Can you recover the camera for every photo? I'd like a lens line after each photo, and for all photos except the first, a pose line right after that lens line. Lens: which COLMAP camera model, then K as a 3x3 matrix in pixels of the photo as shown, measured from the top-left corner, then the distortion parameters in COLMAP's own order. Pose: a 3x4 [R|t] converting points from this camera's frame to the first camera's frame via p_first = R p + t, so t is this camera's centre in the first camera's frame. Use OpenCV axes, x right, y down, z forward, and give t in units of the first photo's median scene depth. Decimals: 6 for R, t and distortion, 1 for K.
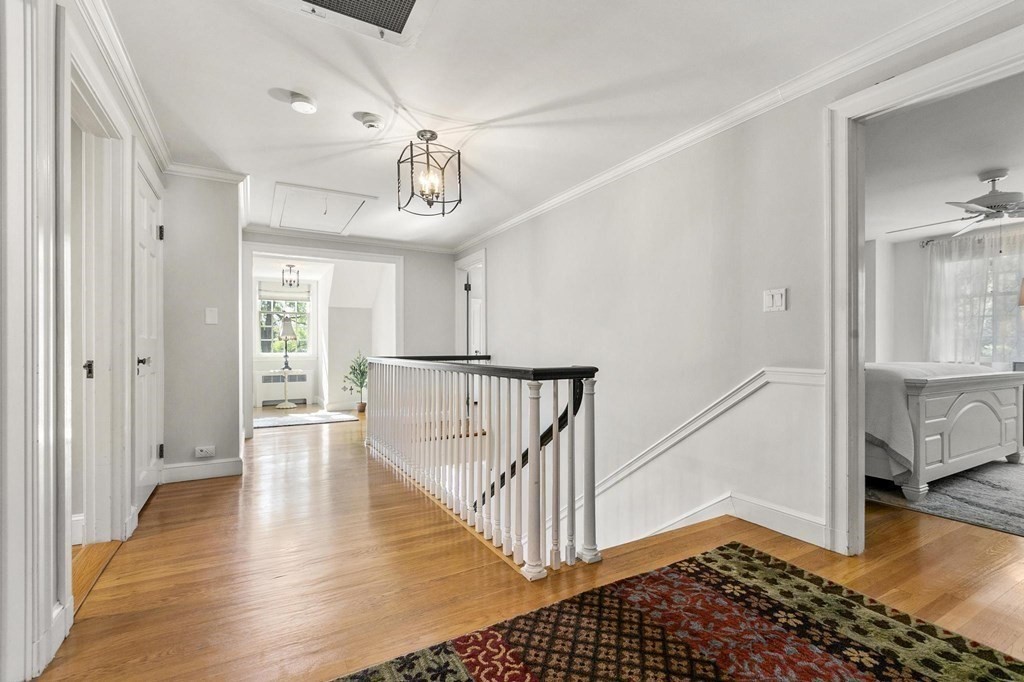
lens RADIAL K [[465.3, 0, 515.0], [0, 465.3, 342.7], [0, 0, 1]] dist [0.004740, -0.000023]
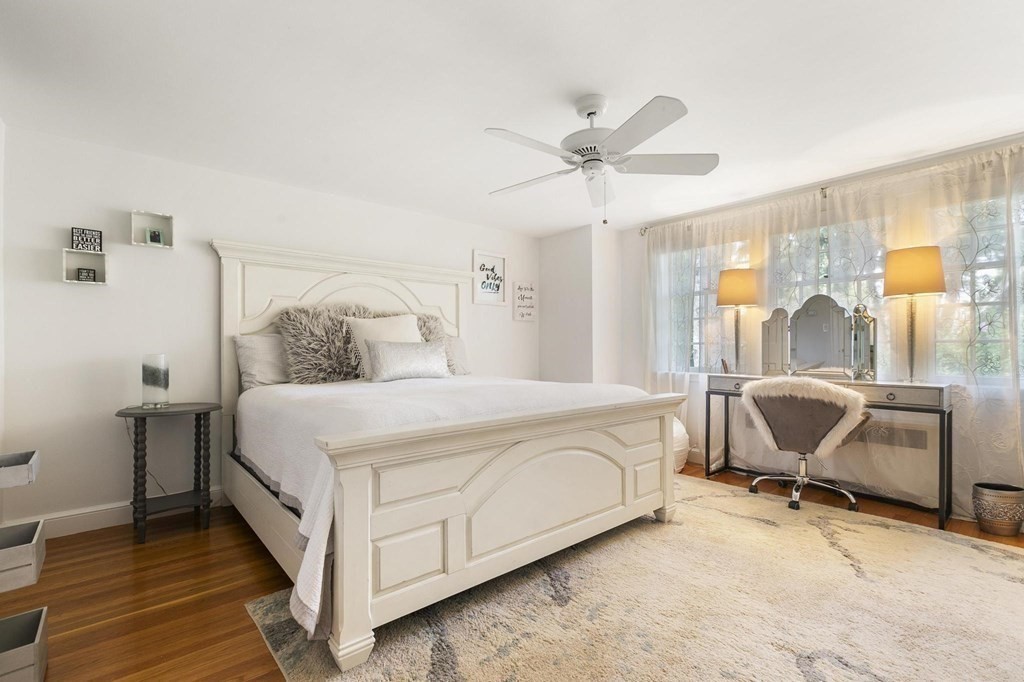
lens RADIAL K [[465.3, 0, 507.2], [0, 465.3, 342.8], [0, 0, 1]] dist [0.004740, -0.000023]
pose [[0.982048, -0.006857, 0.188508, 0.661189], [0.007024, 0.999975, -0.000217, -0.019617], [-0.188502, 0.001538, 0.982072, 0.315304]]
